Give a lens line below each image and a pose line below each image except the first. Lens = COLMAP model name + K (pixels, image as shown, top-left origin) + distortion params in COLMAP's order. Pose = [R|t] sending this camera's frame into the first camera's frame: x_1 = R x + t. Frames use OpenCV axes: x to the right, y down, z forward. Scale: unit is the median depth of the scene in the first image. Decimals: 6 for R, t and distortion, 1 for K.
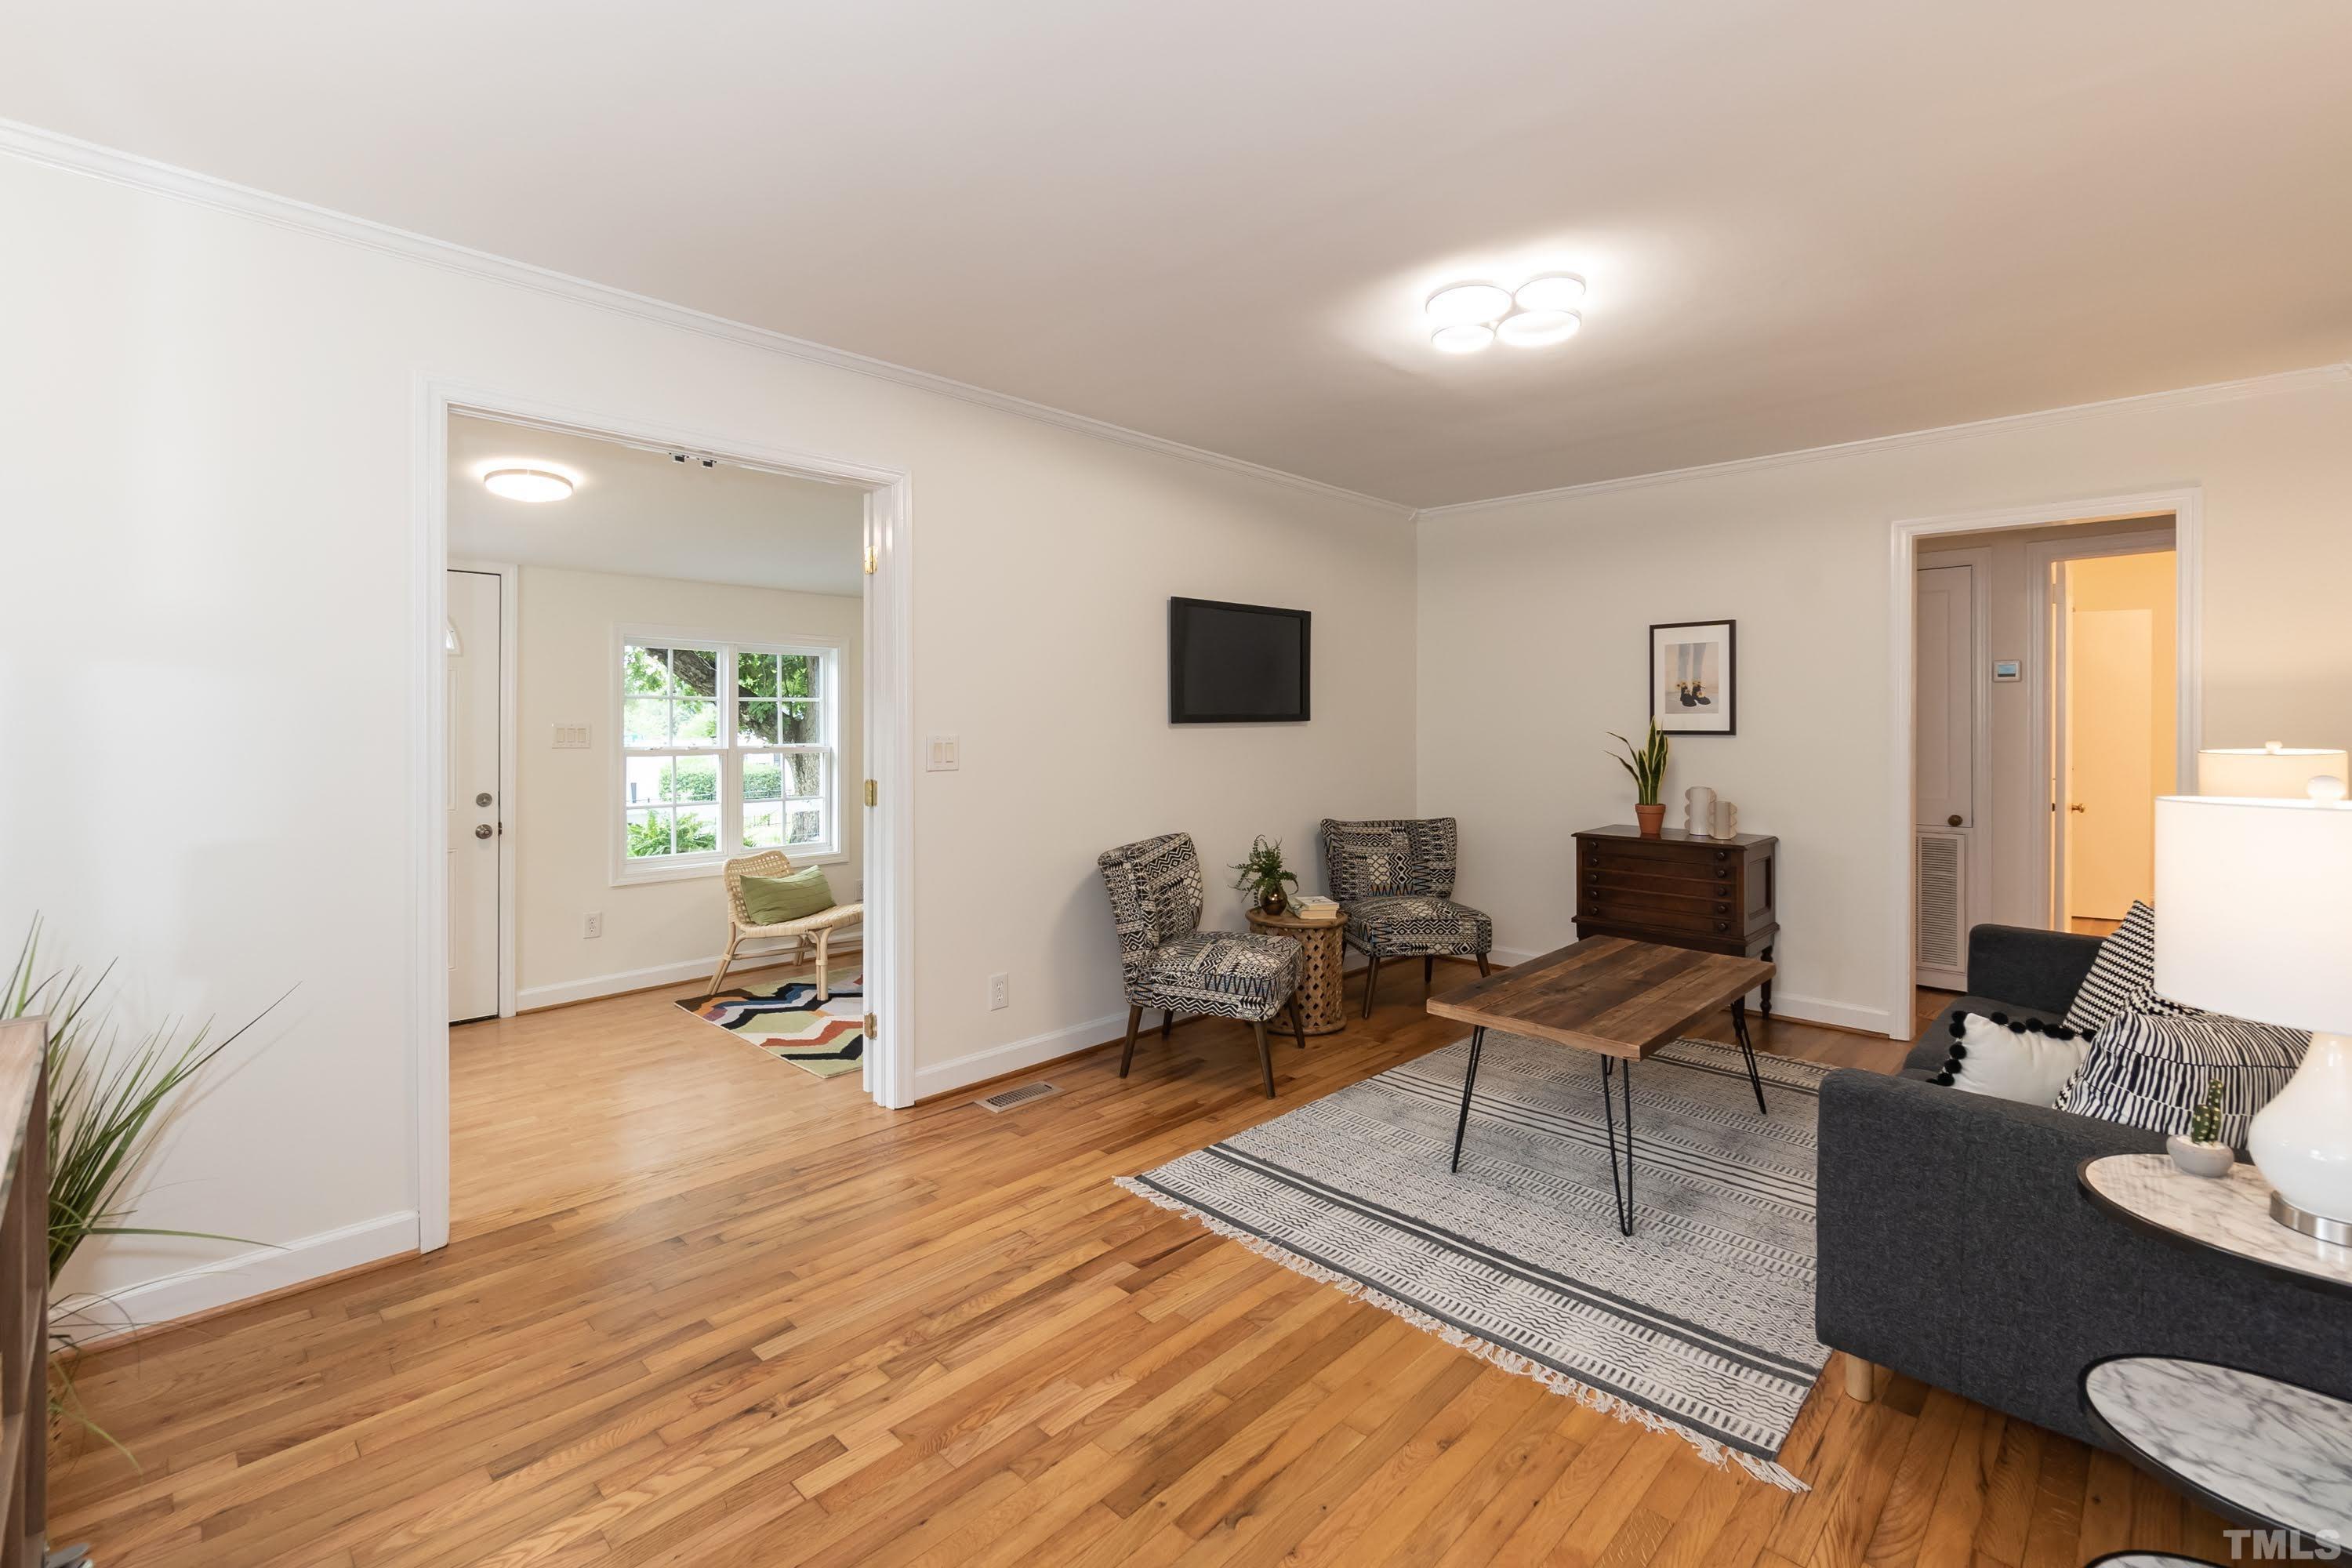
lens RADIAL K [[1039.3, 0, 1172.2], [0, 1039.3, 727.4], [0, 0, 1]] dist [-0.000023, 0.000015]
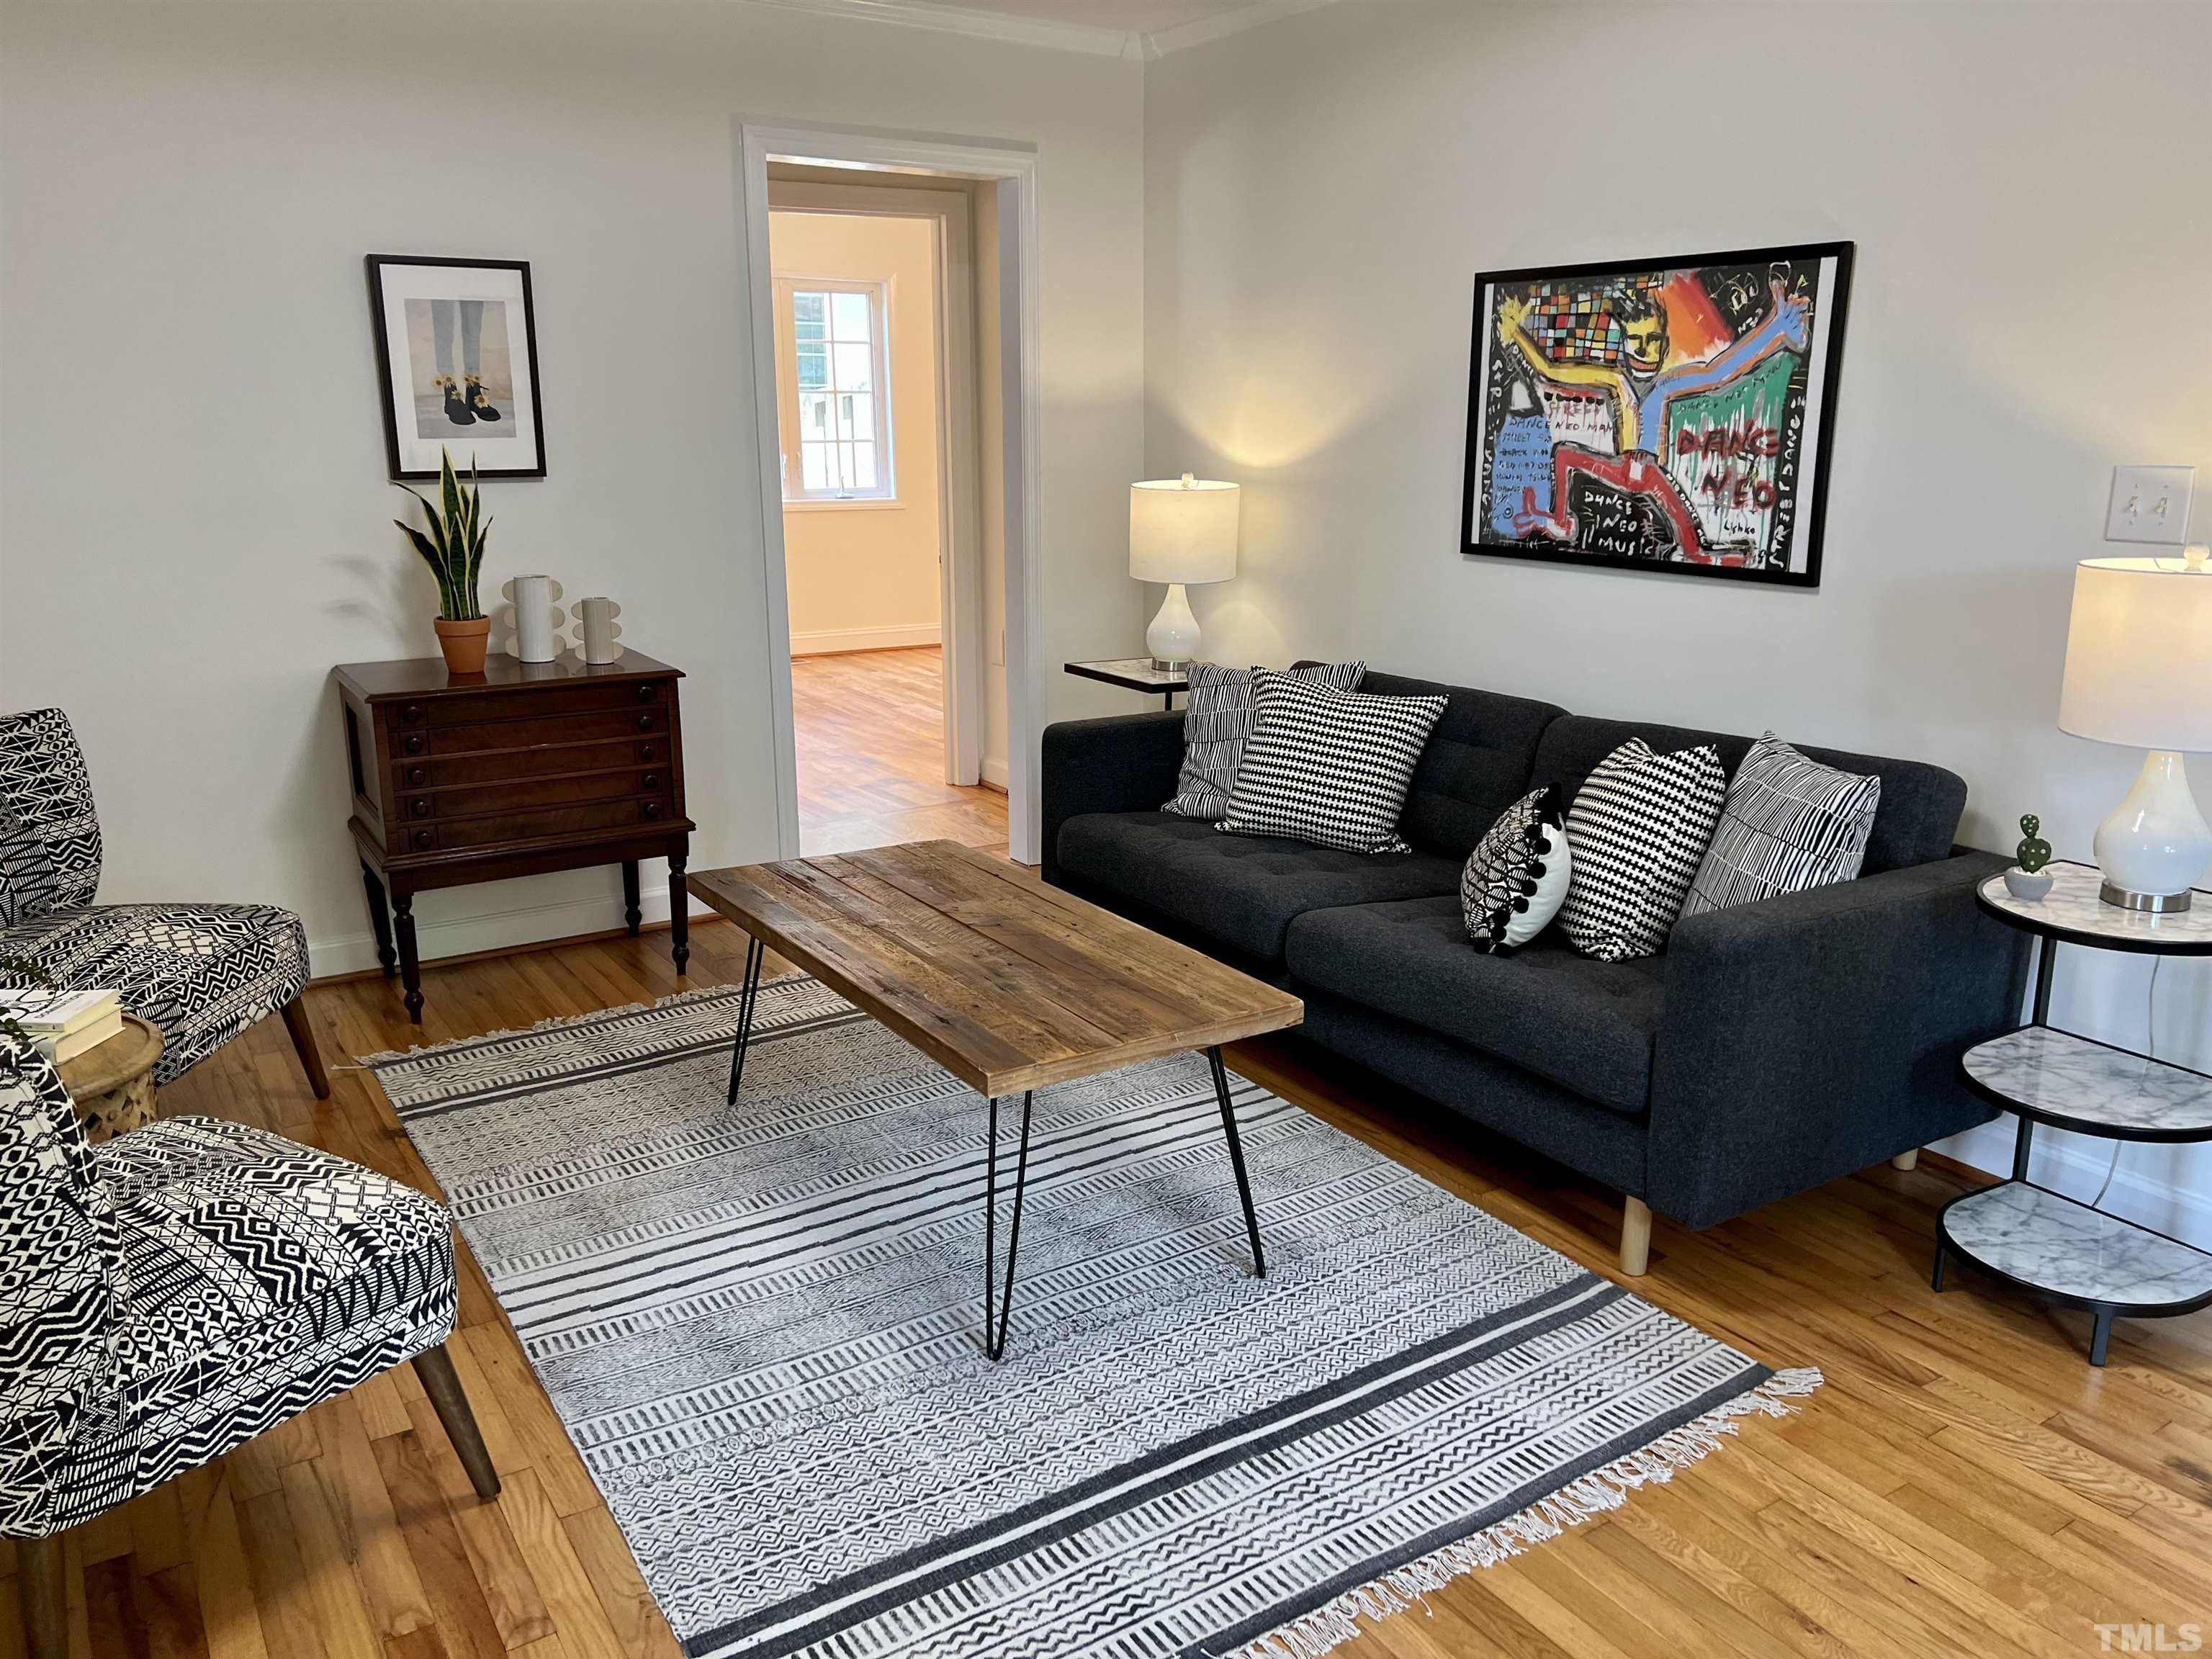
lens RADIAL K [[1659.2, 0, 1106.0], [0, 1659.2, 829.5], [0, 0, 1]] dist [0.034845, -0.002071]
pose [[0.217426, -0.243090, 0.945322, -0.433738], [0.002382, 0.968620, 0.248534, -0.046783], [-0.976074, -0.051786, 0.211182, 0.730343]]
